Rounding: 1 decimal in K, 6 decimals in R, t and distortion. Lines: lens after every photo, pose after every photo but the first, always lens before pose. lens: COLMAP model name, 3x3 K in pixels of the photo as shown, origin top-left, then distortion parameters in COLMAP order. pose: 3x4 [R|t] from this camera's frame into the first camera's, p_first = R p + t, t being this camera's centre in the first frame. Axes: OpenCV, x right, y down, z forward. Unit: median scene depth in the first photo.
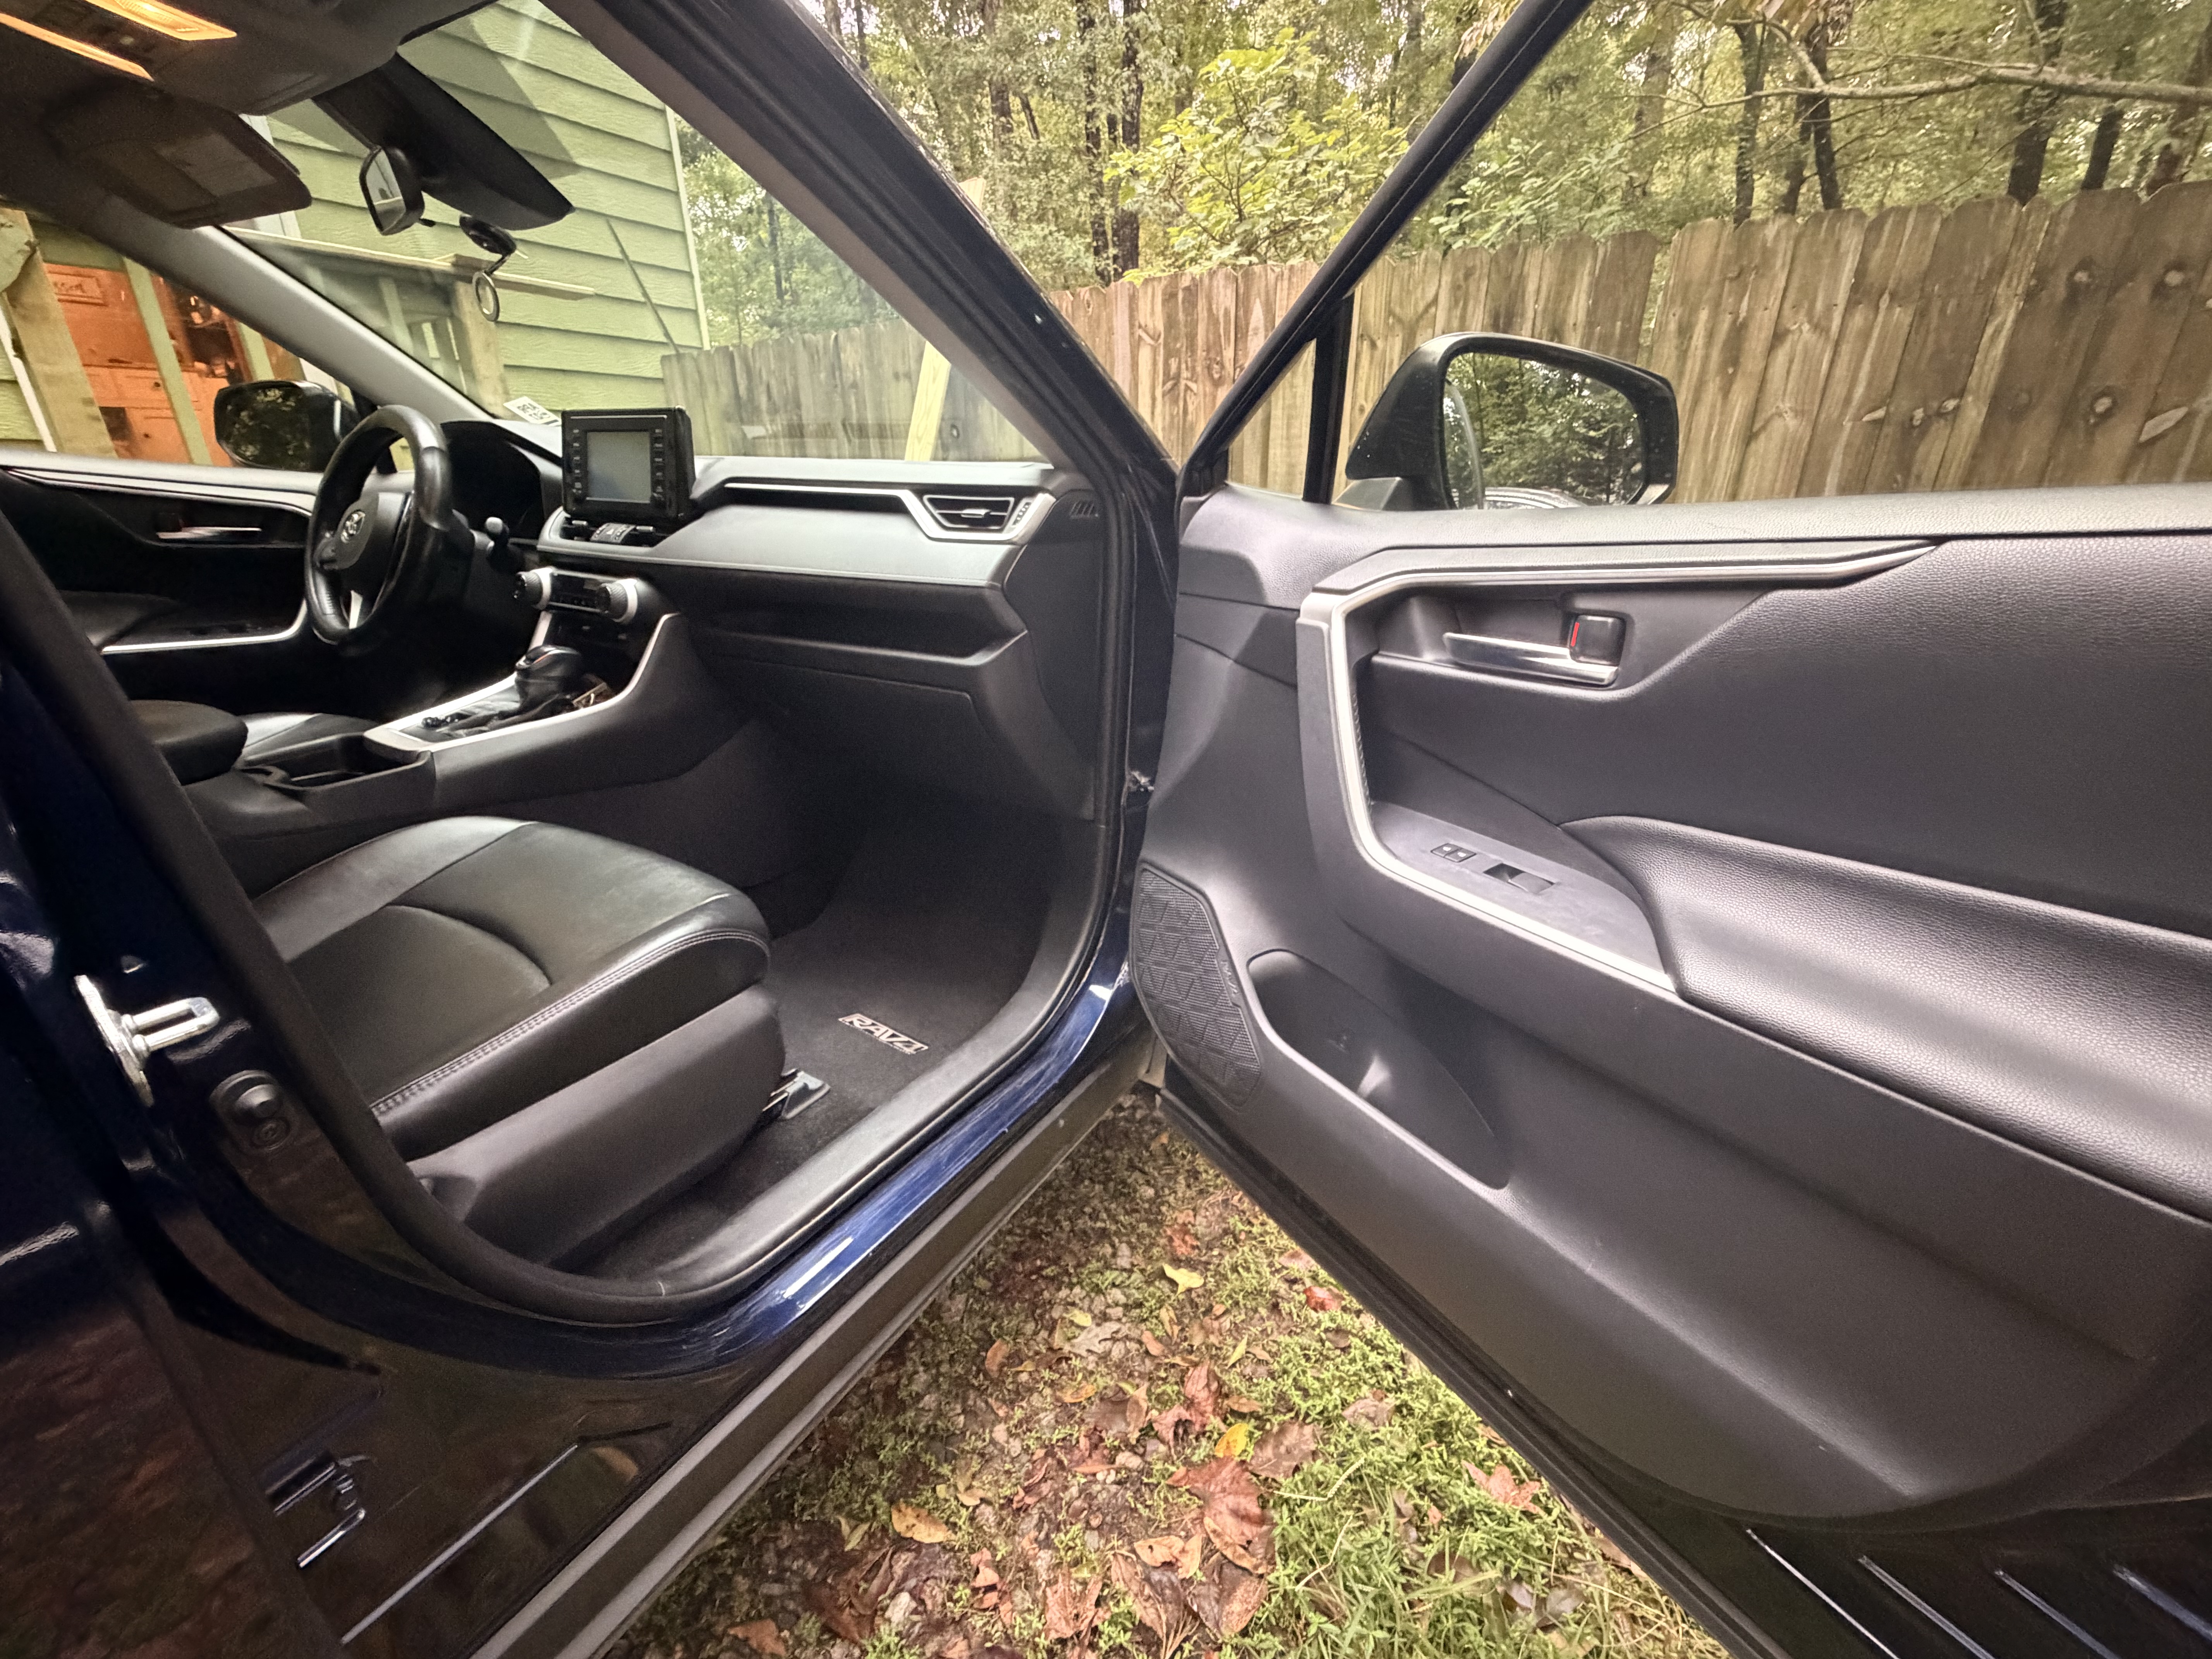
lens RADIAL K [[897.5, 0, 1104.5], [0, 897.5, 832.2], [0, 0, 1]] dist [0.001162, 0.000368]
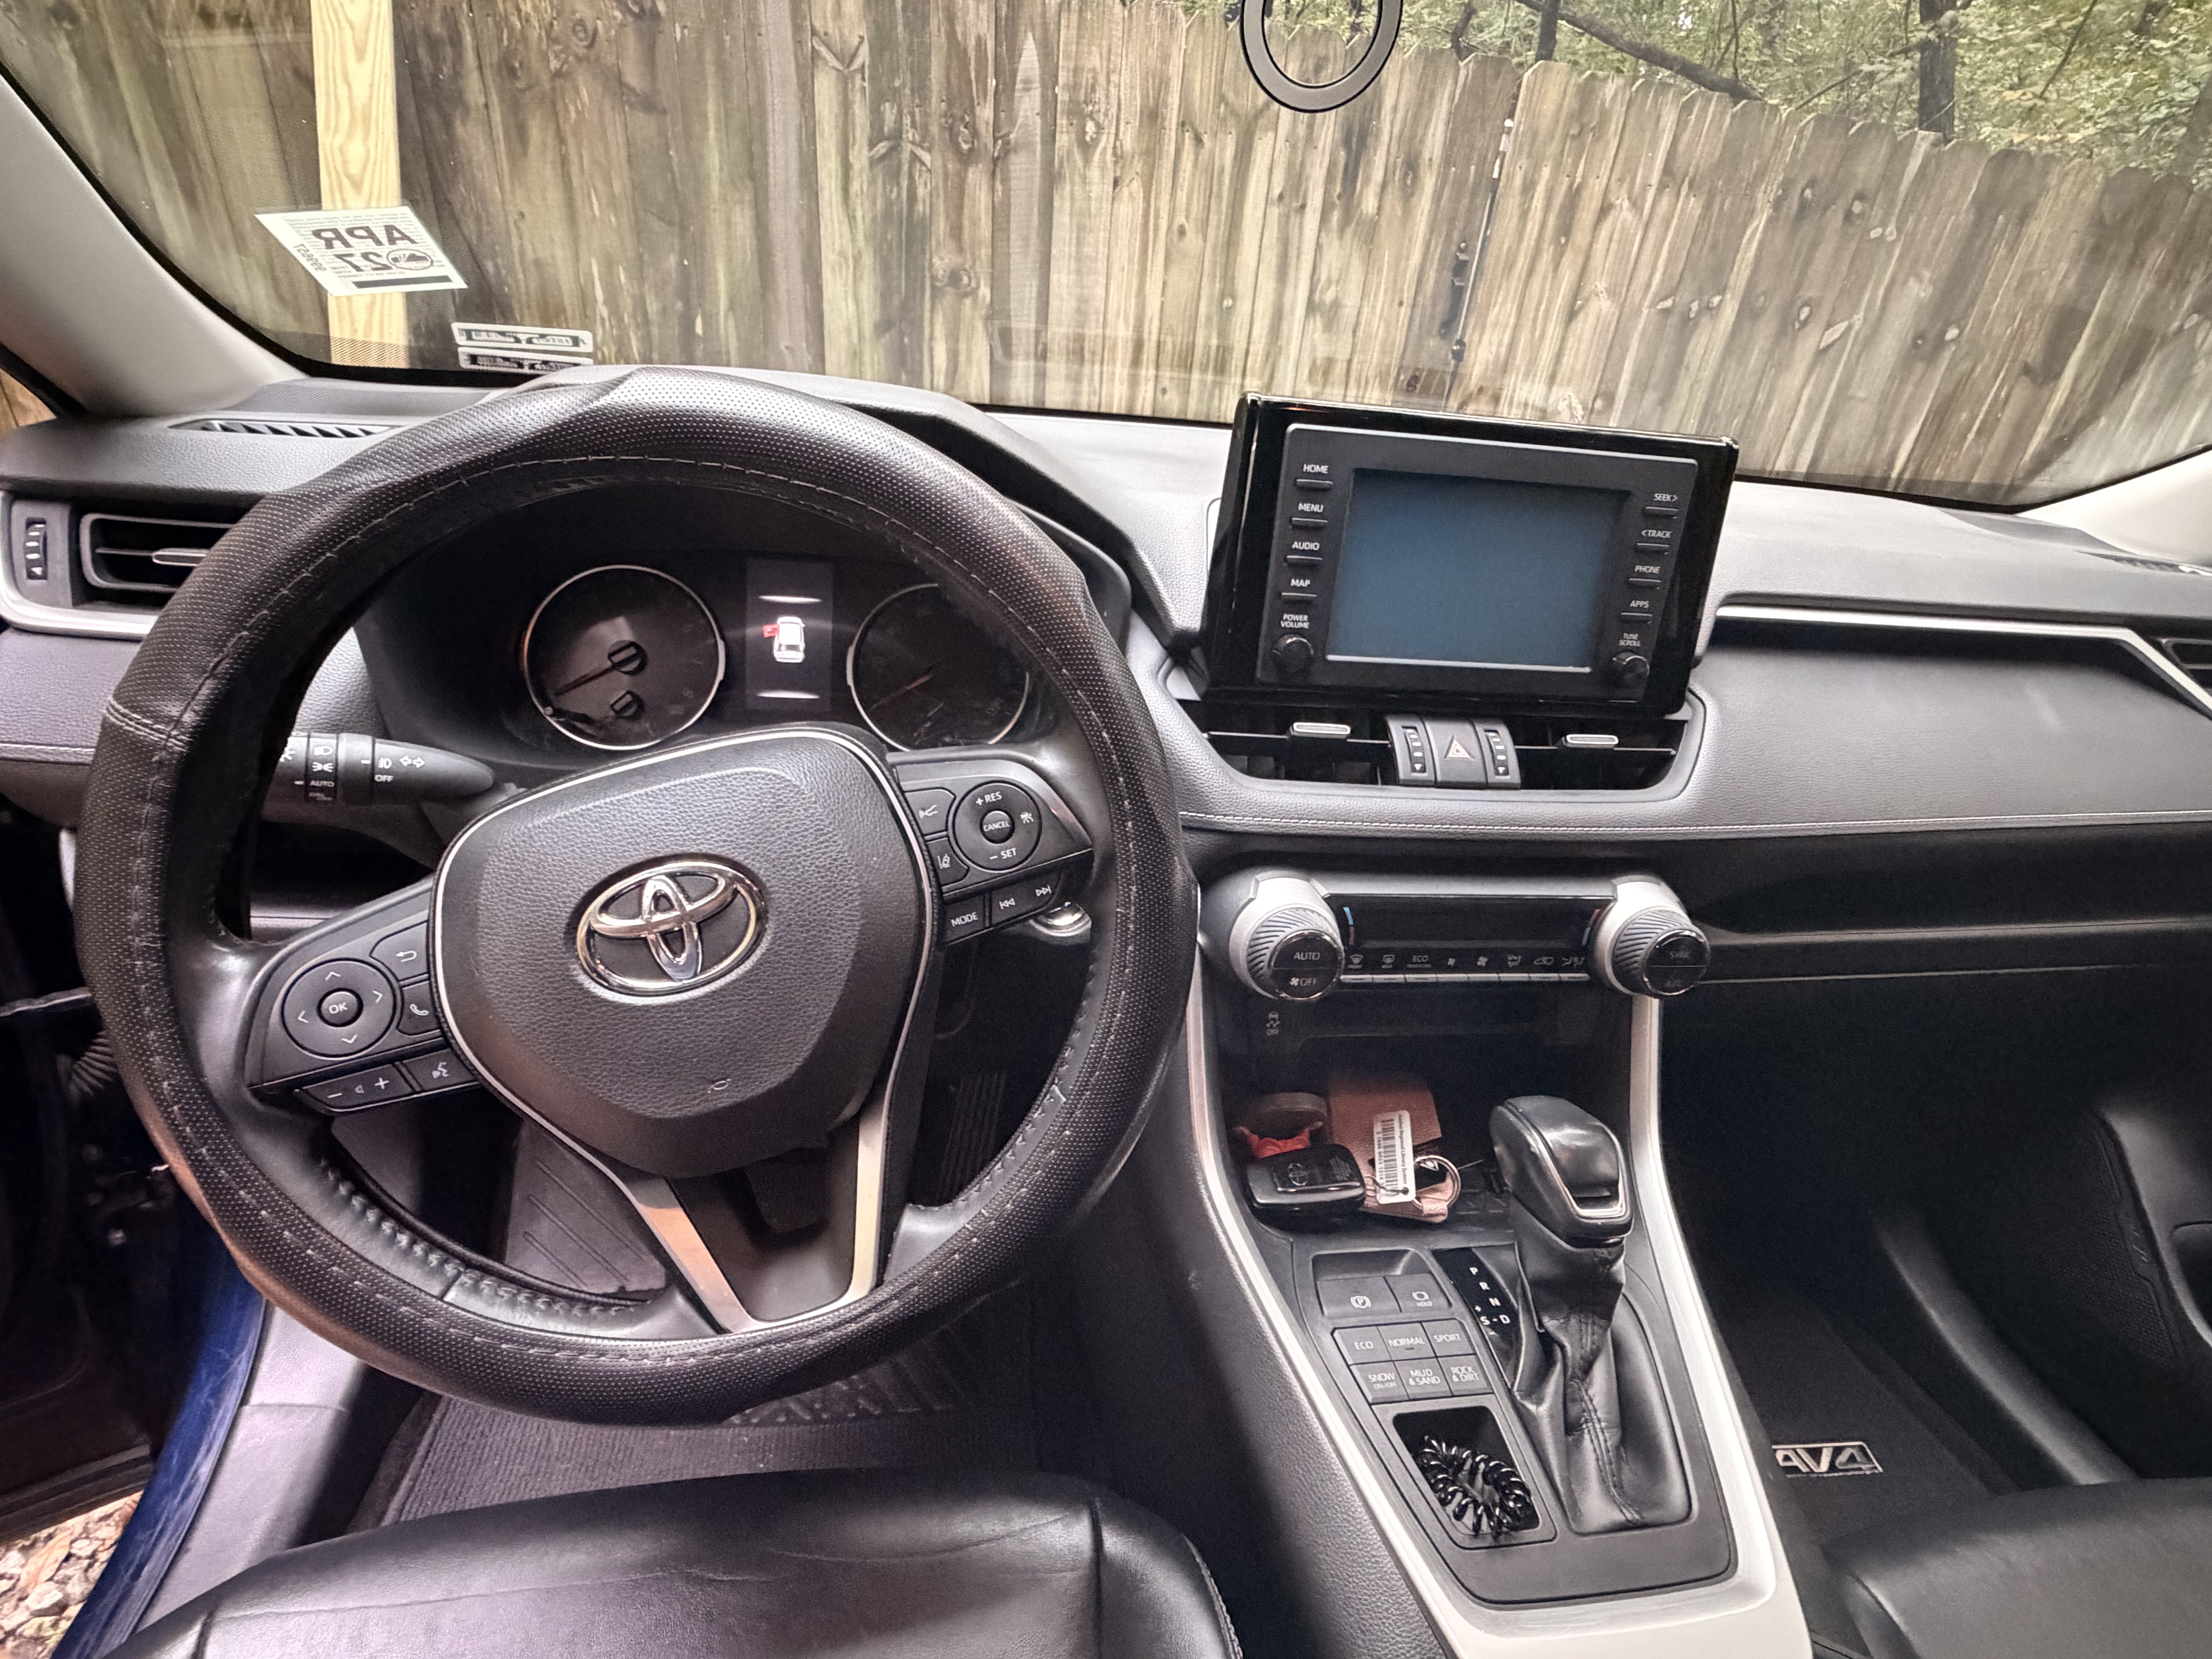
lens RADIAL K [[1068.0, 0, 1102.8], [0, 1068.0, 831.0], [0, 0, 1]] dist [0.003939, 0.000663]
pose [[0.765603, -0.248371, 0.593433, -0.524329], [0.156712, 0.966681, 0.202409, -0.233141], [-0.623933, -0.061967, 0.779017, 0.416054]]
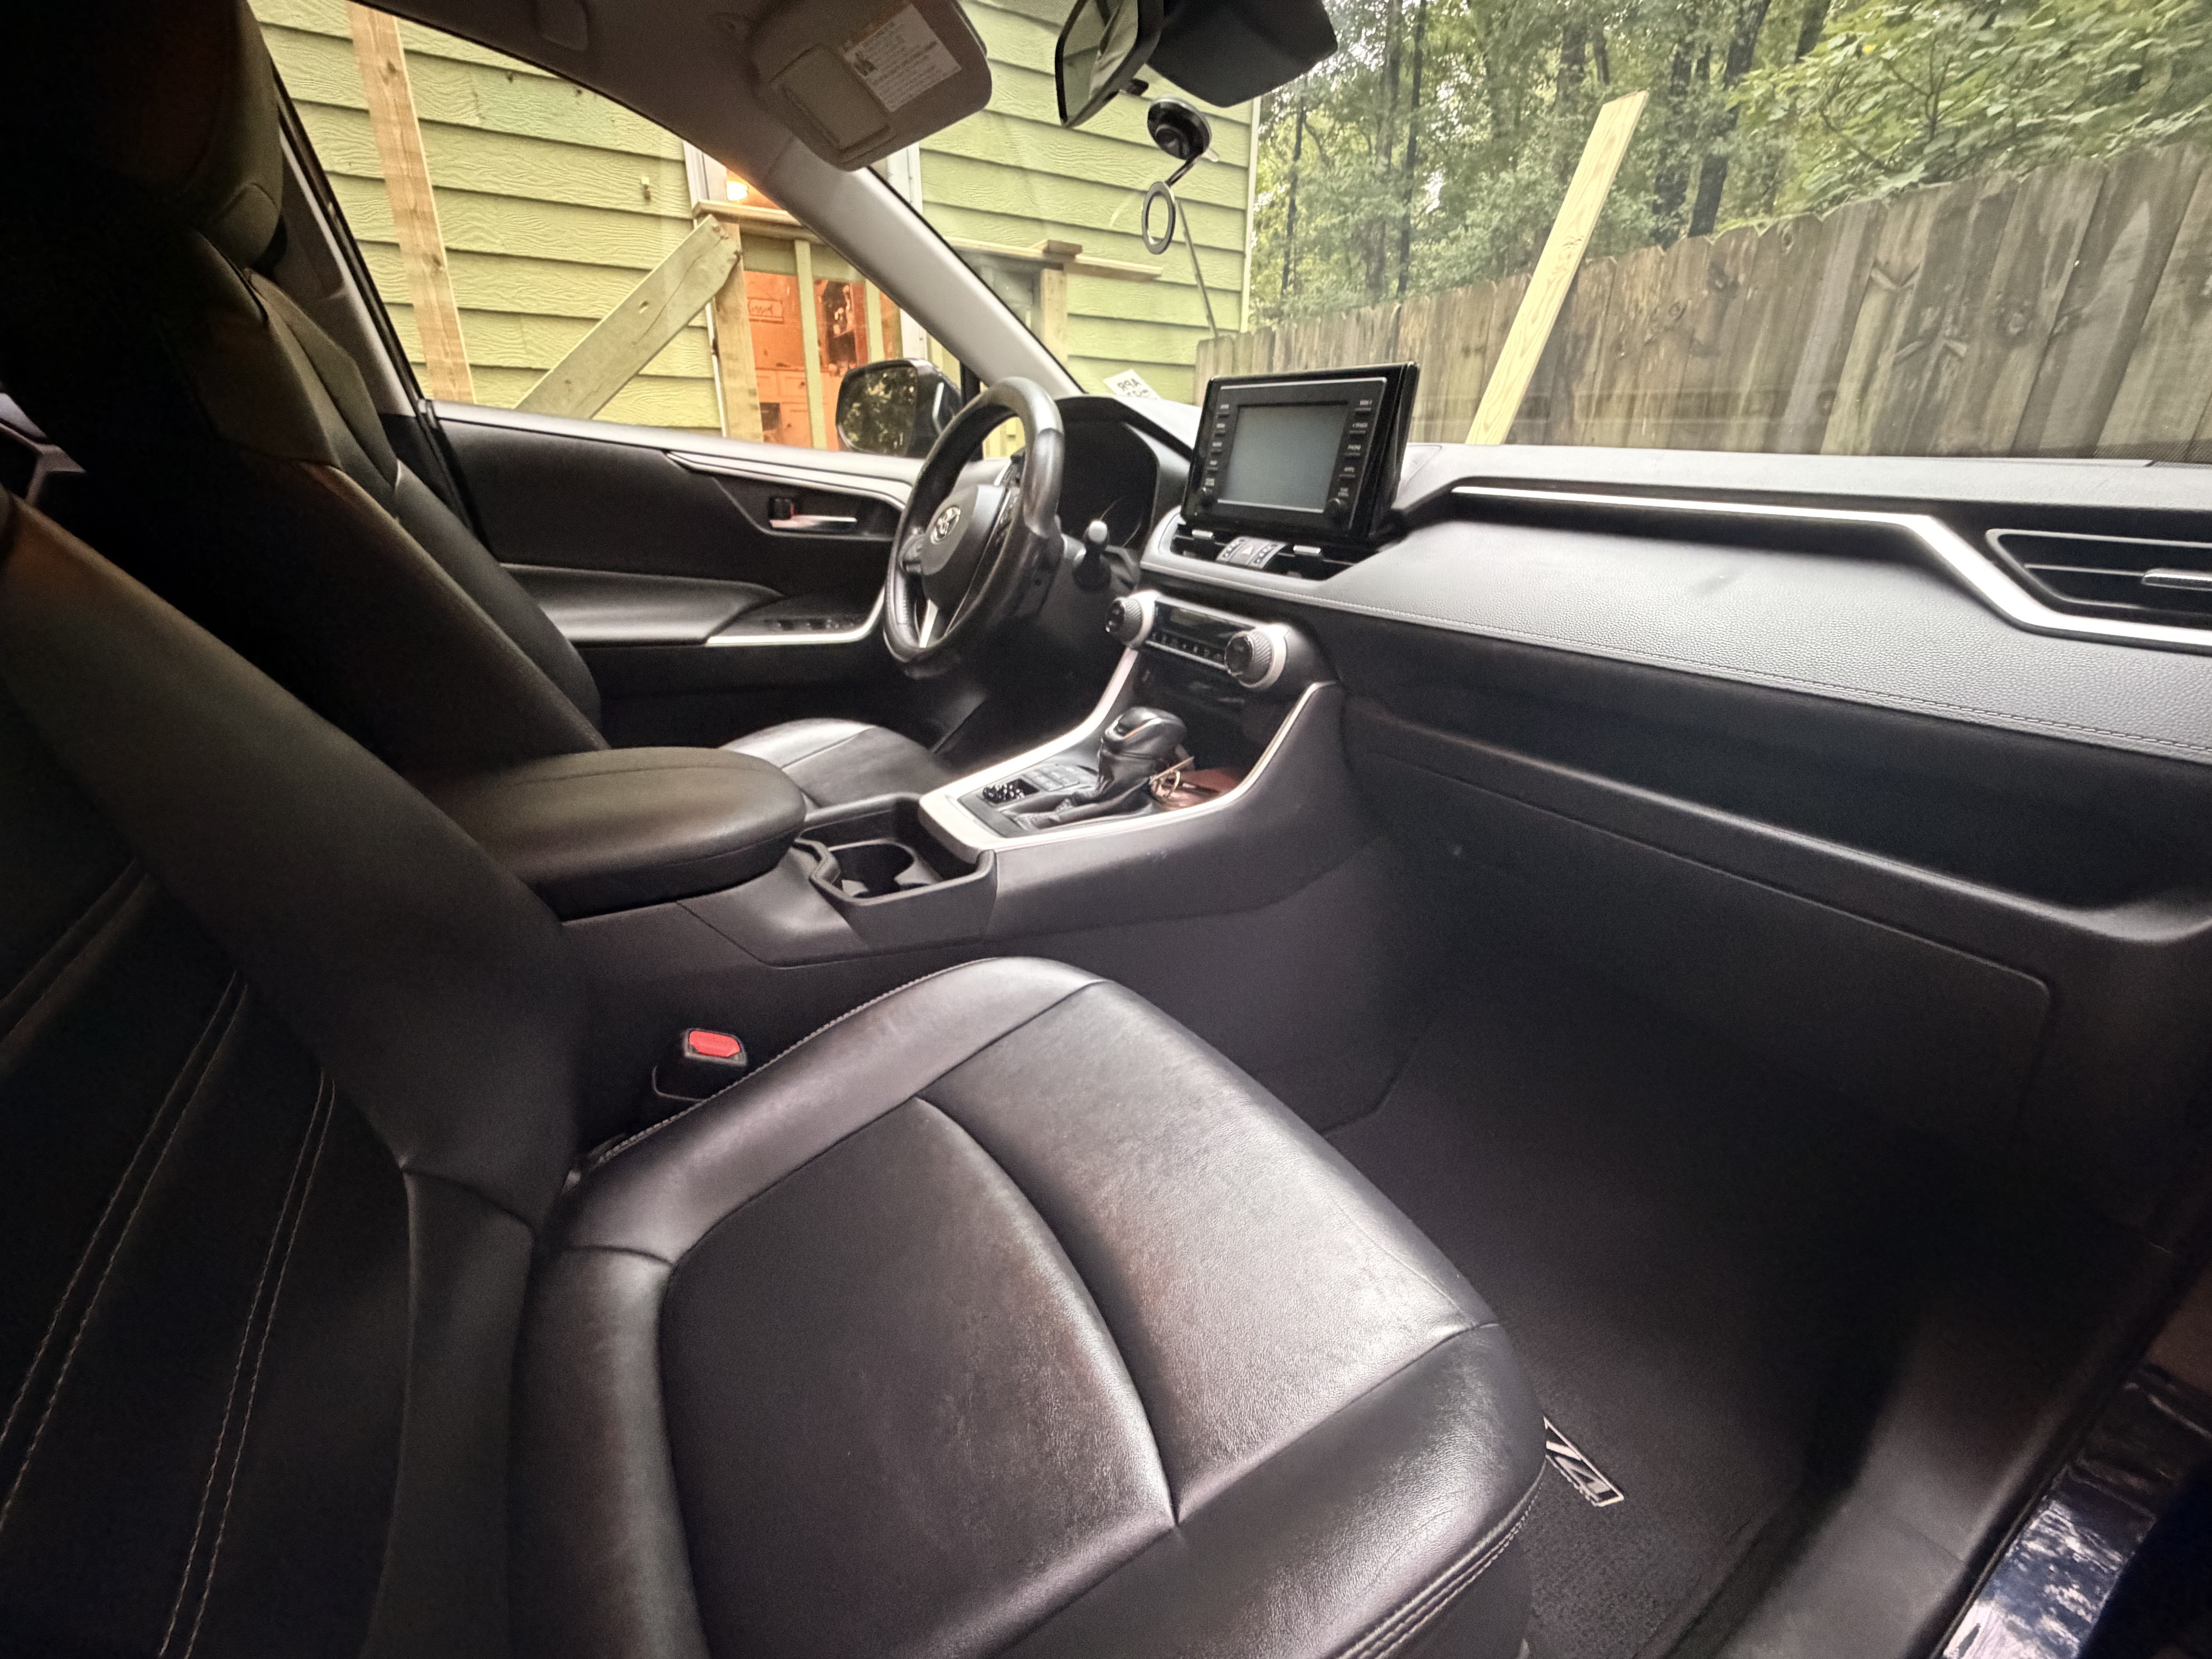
lens RADIAL K [[897.5, 0, 1095.4], [0, 897.5, 831.8], [0, 0, 1]] dist [0.001162, 0.000368]
pose [[0.890417, 0.188507, -0.414274, -0.182383], [-0.185309, 0.981492, 0.048314, -0.073859], [0.415714, 0.033750, 0.908869, 0.181412]]
